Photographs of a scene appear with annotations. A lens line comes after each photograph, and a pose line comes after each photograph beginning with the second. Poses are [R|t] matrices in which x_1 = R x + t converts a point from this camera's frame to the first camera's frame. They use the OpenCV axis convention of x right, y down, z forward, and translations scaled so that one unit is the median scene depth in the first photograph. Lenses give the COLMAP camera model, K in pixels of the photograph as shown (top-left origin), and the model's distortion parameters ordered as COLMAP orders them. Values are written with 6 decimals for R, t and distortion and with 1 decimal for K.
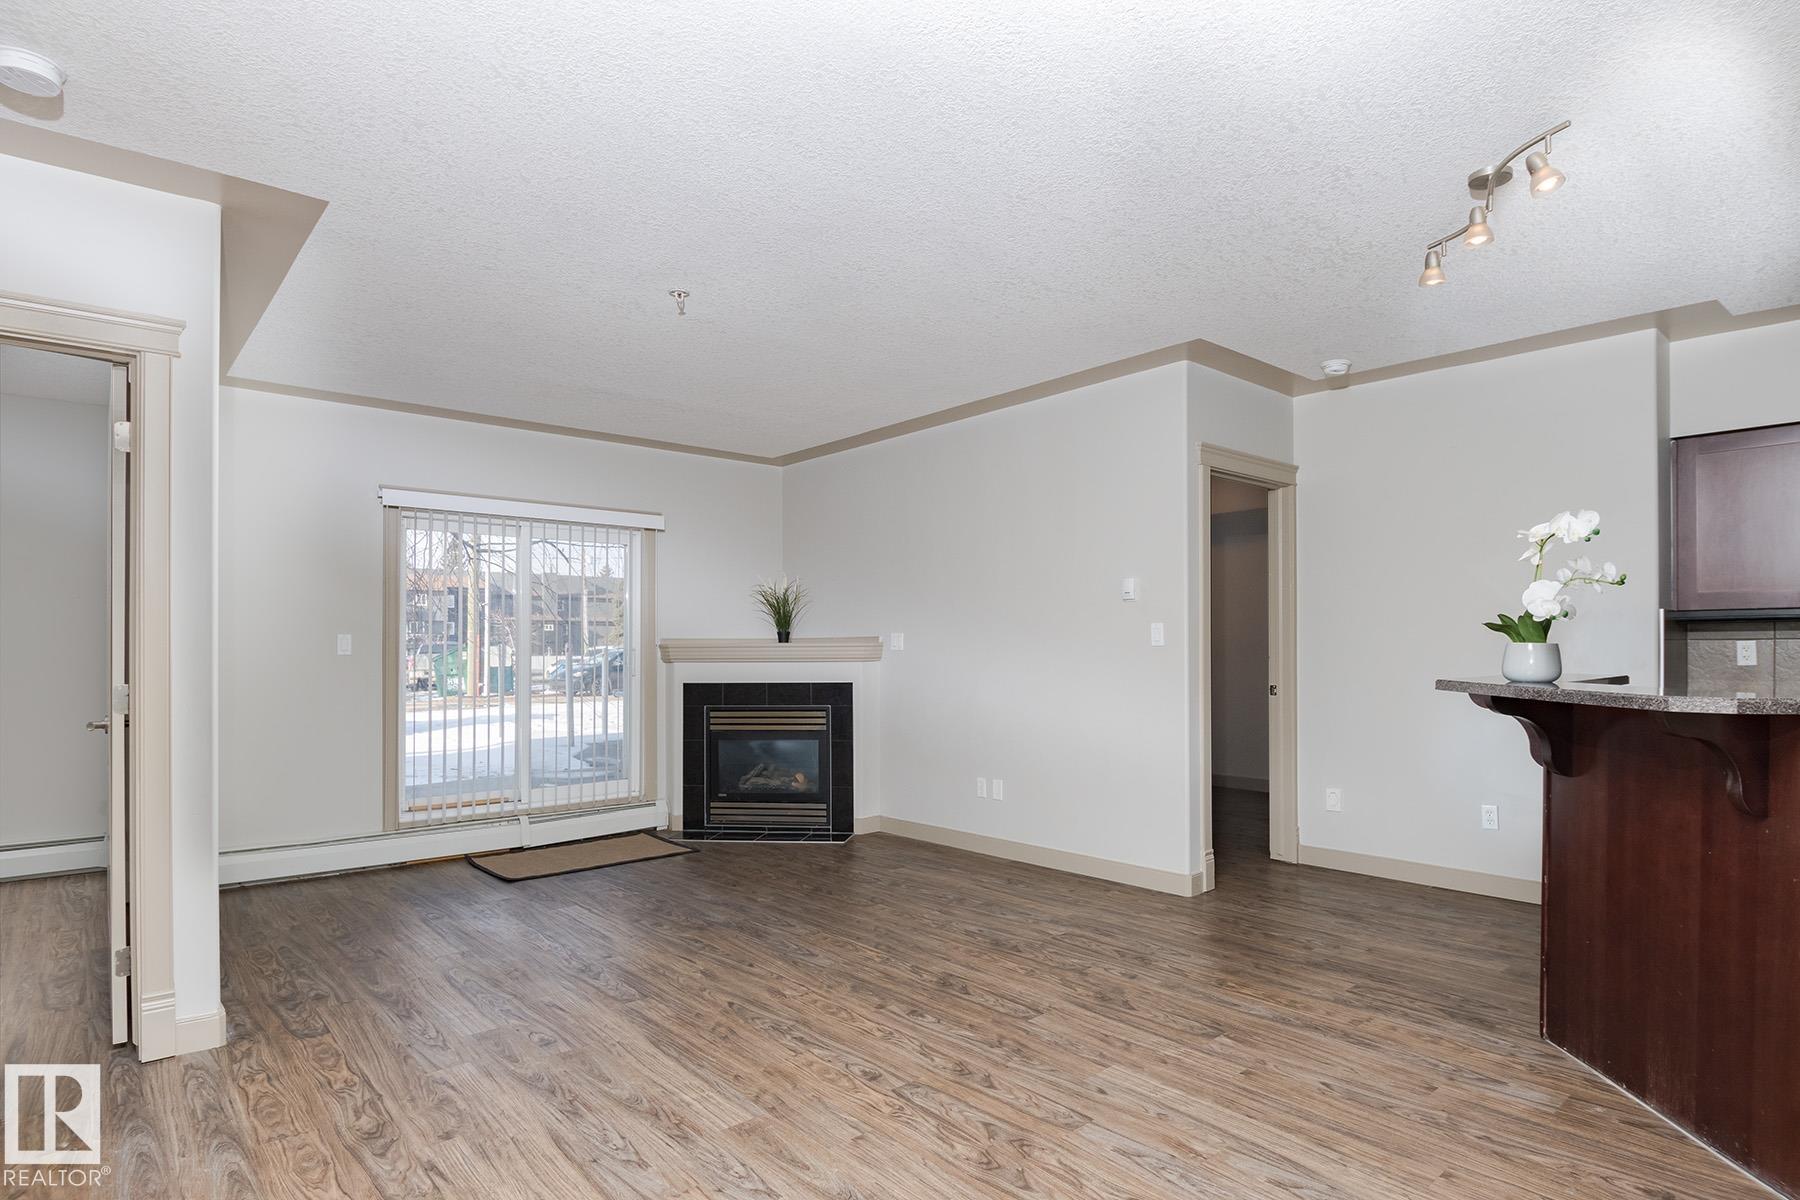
lens RADIAL K [[954.5, 0, 907.2], [0, 954.5, 650.6], [0, 0, 1]] dist [-0.002213, -0.015304]
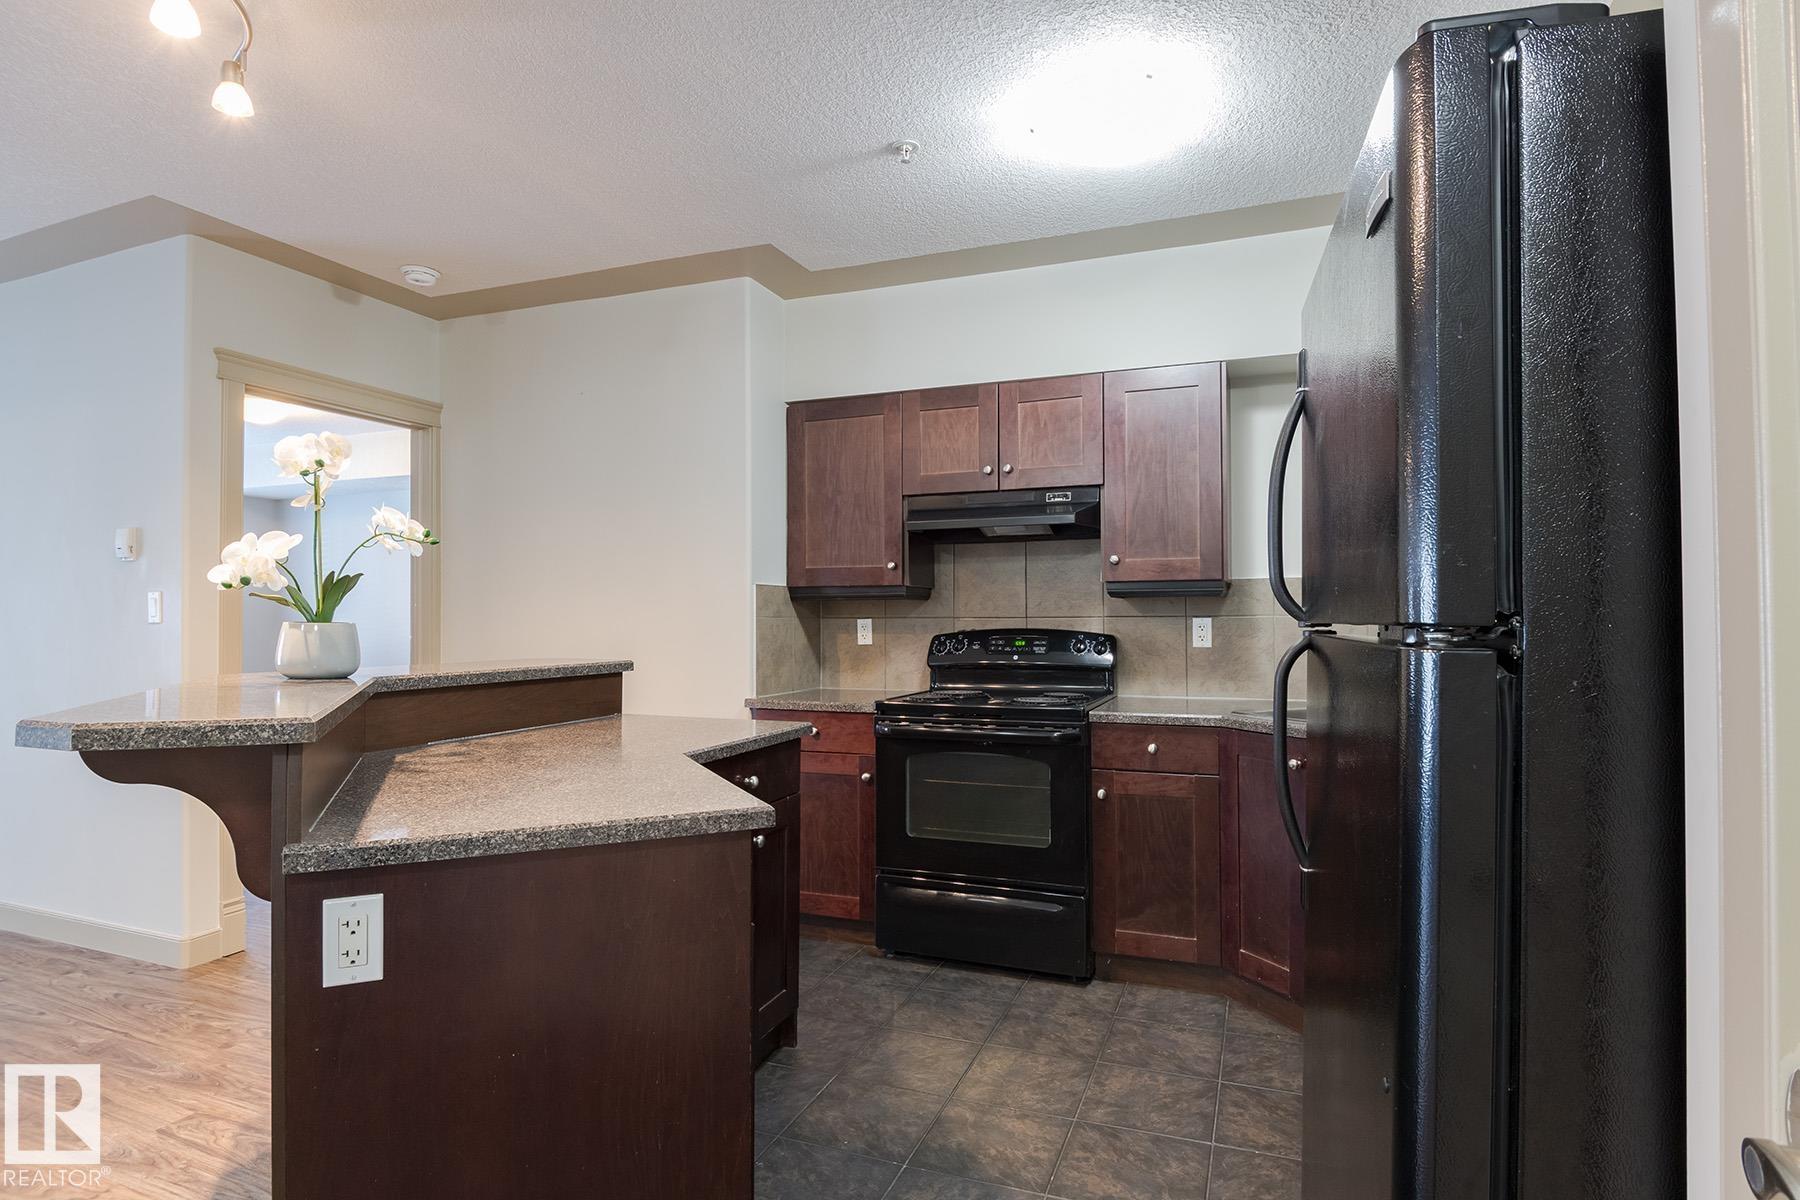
lens RADIAL K [[930.3, 0, 906.3], [0, 930.3, 595.2], [0, 0, 1]] dist [-0.012711, -0.000762]
pose [[0.889602, 0.014419, 0.456509, 0.655230], [-0.000002, 0.999502, -0.031566, -0.006048], [-0.456736, 0.028080, 0.889159, 0.166292]]
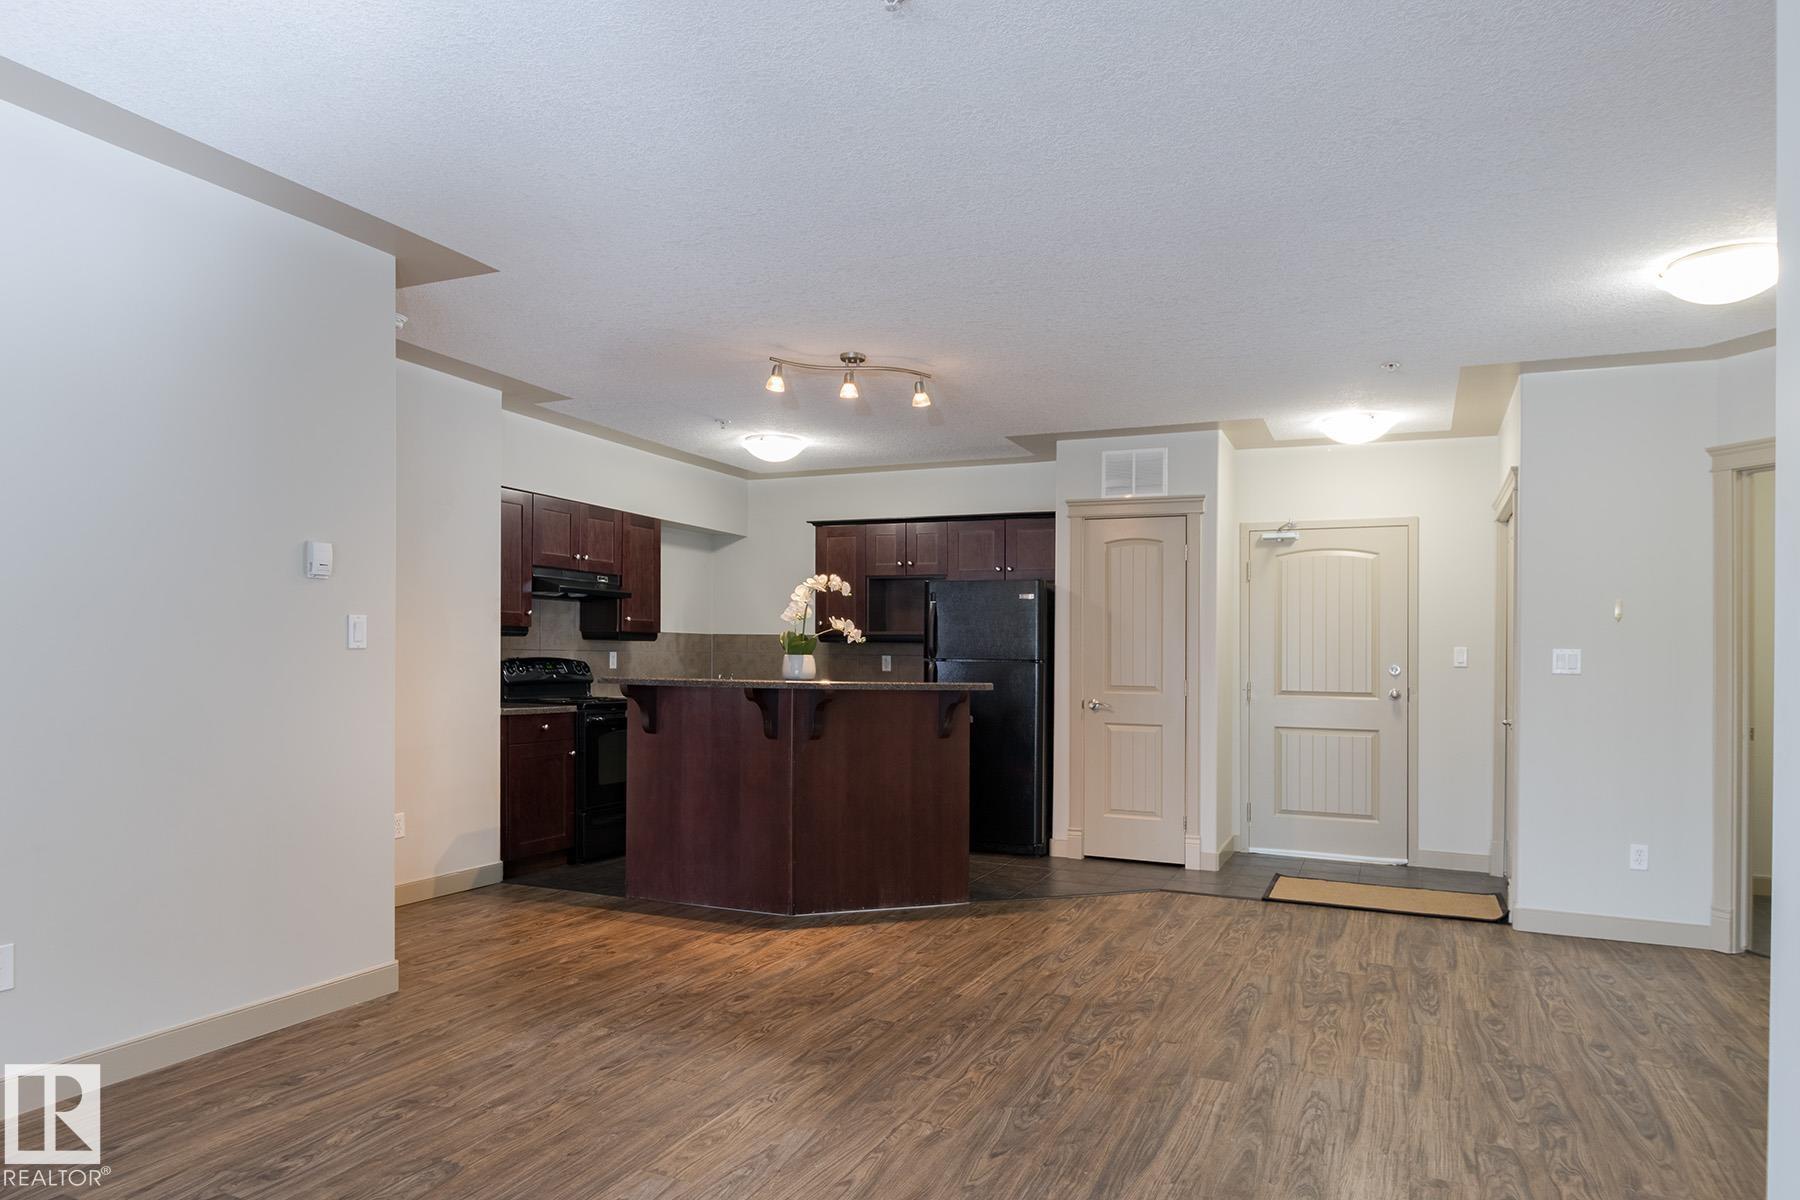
lens RADIAL K [[1132.2, 0, 896.2], [0, 1132.2, 638.8], [0, 0, 1]] dist [0.002731, -0.002015]
pose [[-0.417426, 0.012758, 0.908621, -0.954685], [-0.011235, 0.999753, -0.019200, -0.002336], [-0.908641, -0.018223, -0.417179, 1.459802]]
